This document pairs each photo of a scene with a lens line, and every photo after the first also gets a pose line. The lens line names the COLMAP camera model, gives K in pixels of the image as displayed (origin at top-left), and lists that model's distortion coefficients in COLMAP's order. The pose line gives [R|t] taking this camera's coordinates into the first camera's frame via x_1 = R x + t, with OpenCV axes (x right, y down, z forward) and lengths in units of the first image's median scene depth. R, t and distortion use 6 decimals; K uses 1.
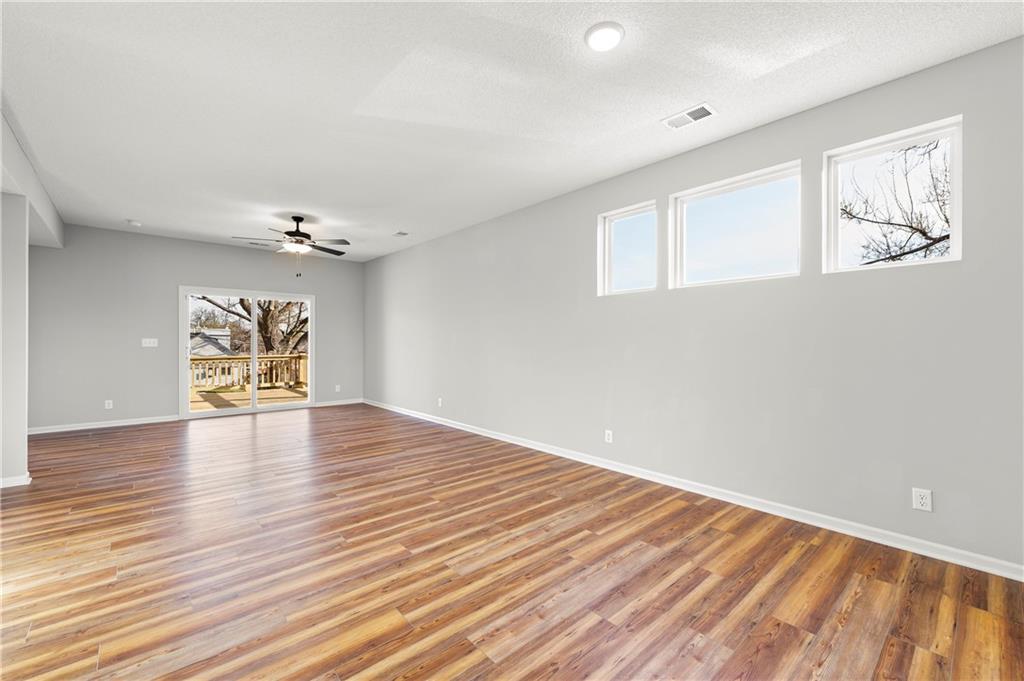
lens RADIAL K [[413.2, 0, 515.0], [0, 413.2, 340.4], [0, 0, 1]] dist [0.001963, -0.001408]
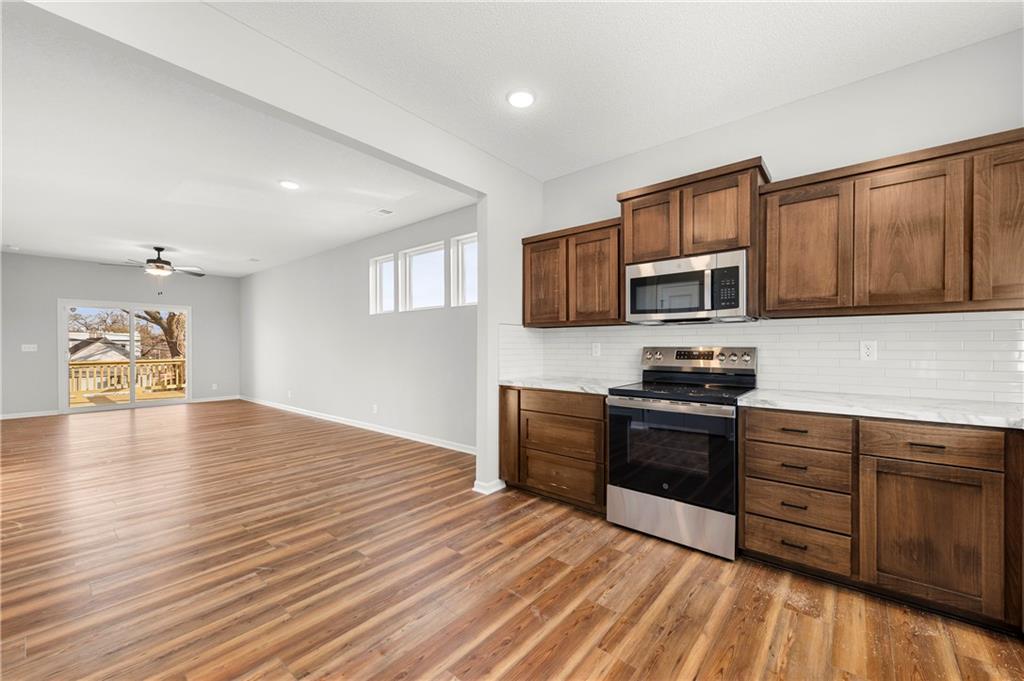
lens RADIAL K [[413.2, 0, 508.1], [0, 413.2, 348.9], [0, 0, 1]] dist [0.001963, -0.001408]
pose [[0.992397, -0.003862, 0.123014, 0.504815], [0.002719, 0.999952, 0.009461, 0.002403], [-0.123045, -0.009054, 0.992360, -0.519541]]
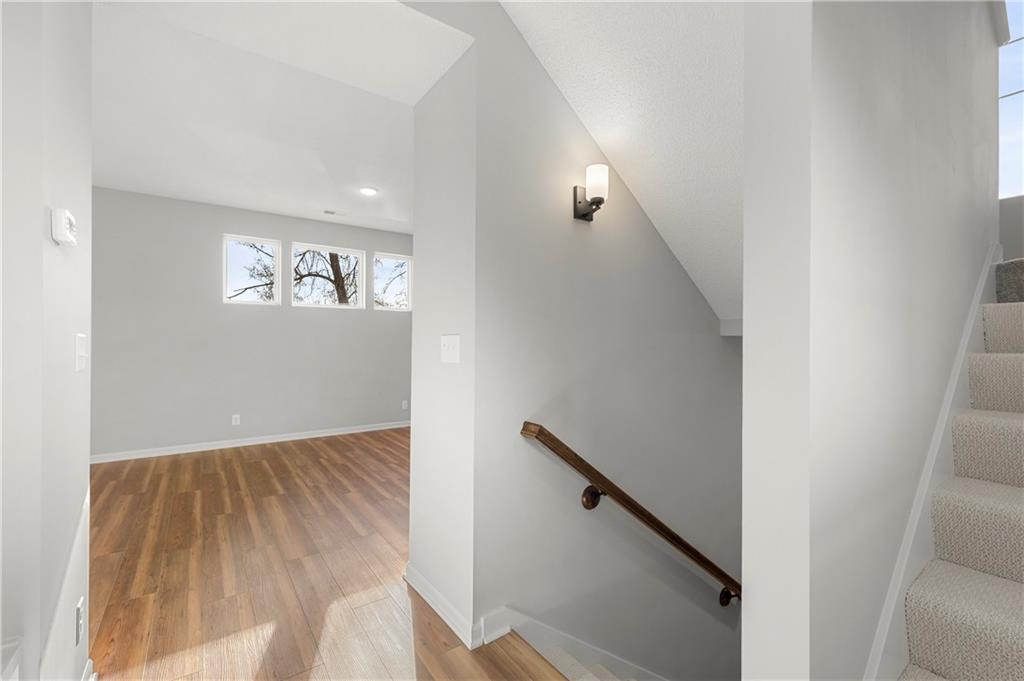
lens RADIAL K [[466.7, 0, 511.6], [0, 466.7, 338.8], [0, 0, 1]] dist [0.004506, 0.001314]
pose [[0.110354, 0.003031, 0.993888, -1.067766], [-0.006620, 0.999975, -0.002315, -0.017809], [-0.993870, -0.006324, 0.110372, 0.016648]]
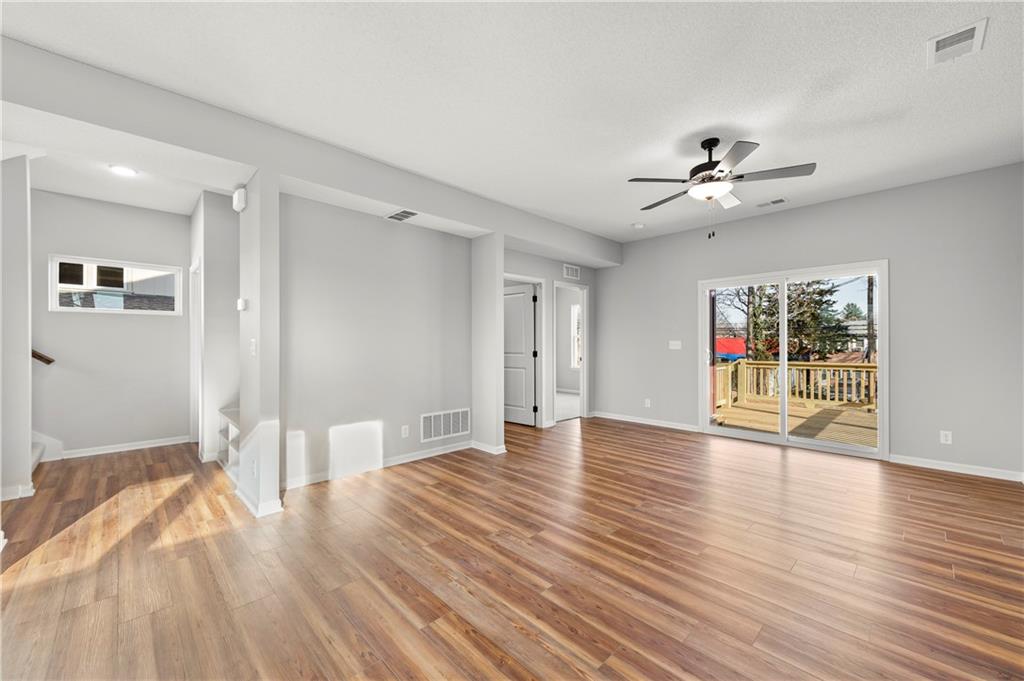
lens RADIAL K [[413.2, 0, 483.4], [0, 413.2, 341.0], [0, 0, 1]] dist [0.001963, -0.001408]
pose [[0.012479, -0.008688, -0.999884, 0.107889], [0.006726, 0.999940, -0.008605, 0.002861], [0.999900, -0.006618, 0.012537, 0.877212]]
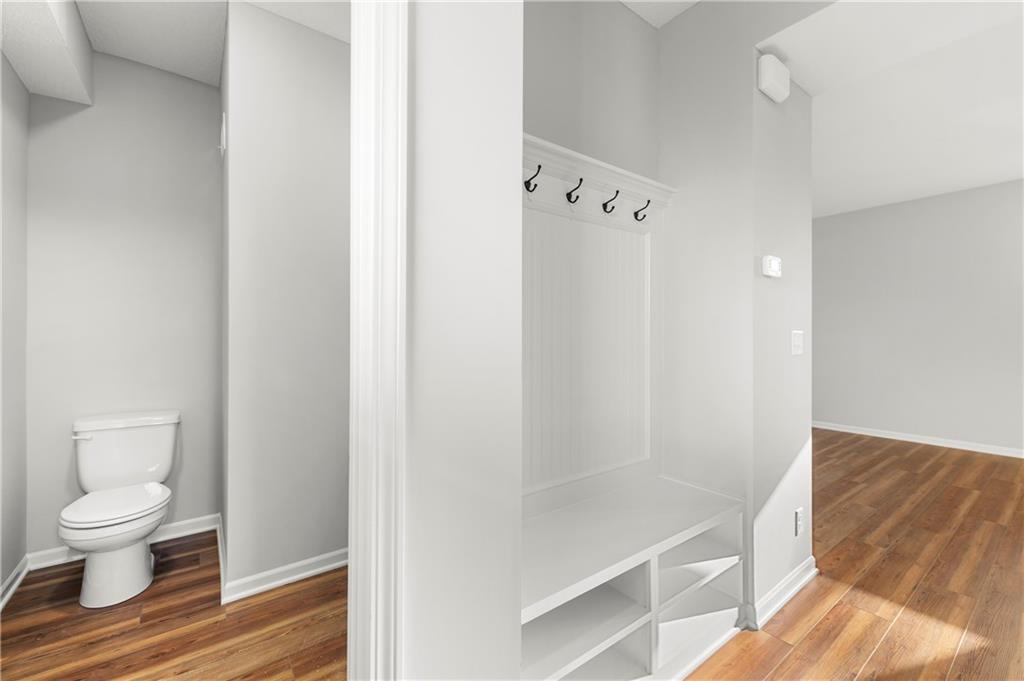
lens RADIAL K [[413.2, 0, 513.0], [0, 413.2, 335.6], [0, 0, 1]] dist [0.001963, -0.001408]
pose [[0.996623, 0.002251, -0.082079, -1.030876], [-0.001286, 0.999929, 0.011810, -0.020303], [0.082100, -0.011664, 0.996556, -0.133074]]
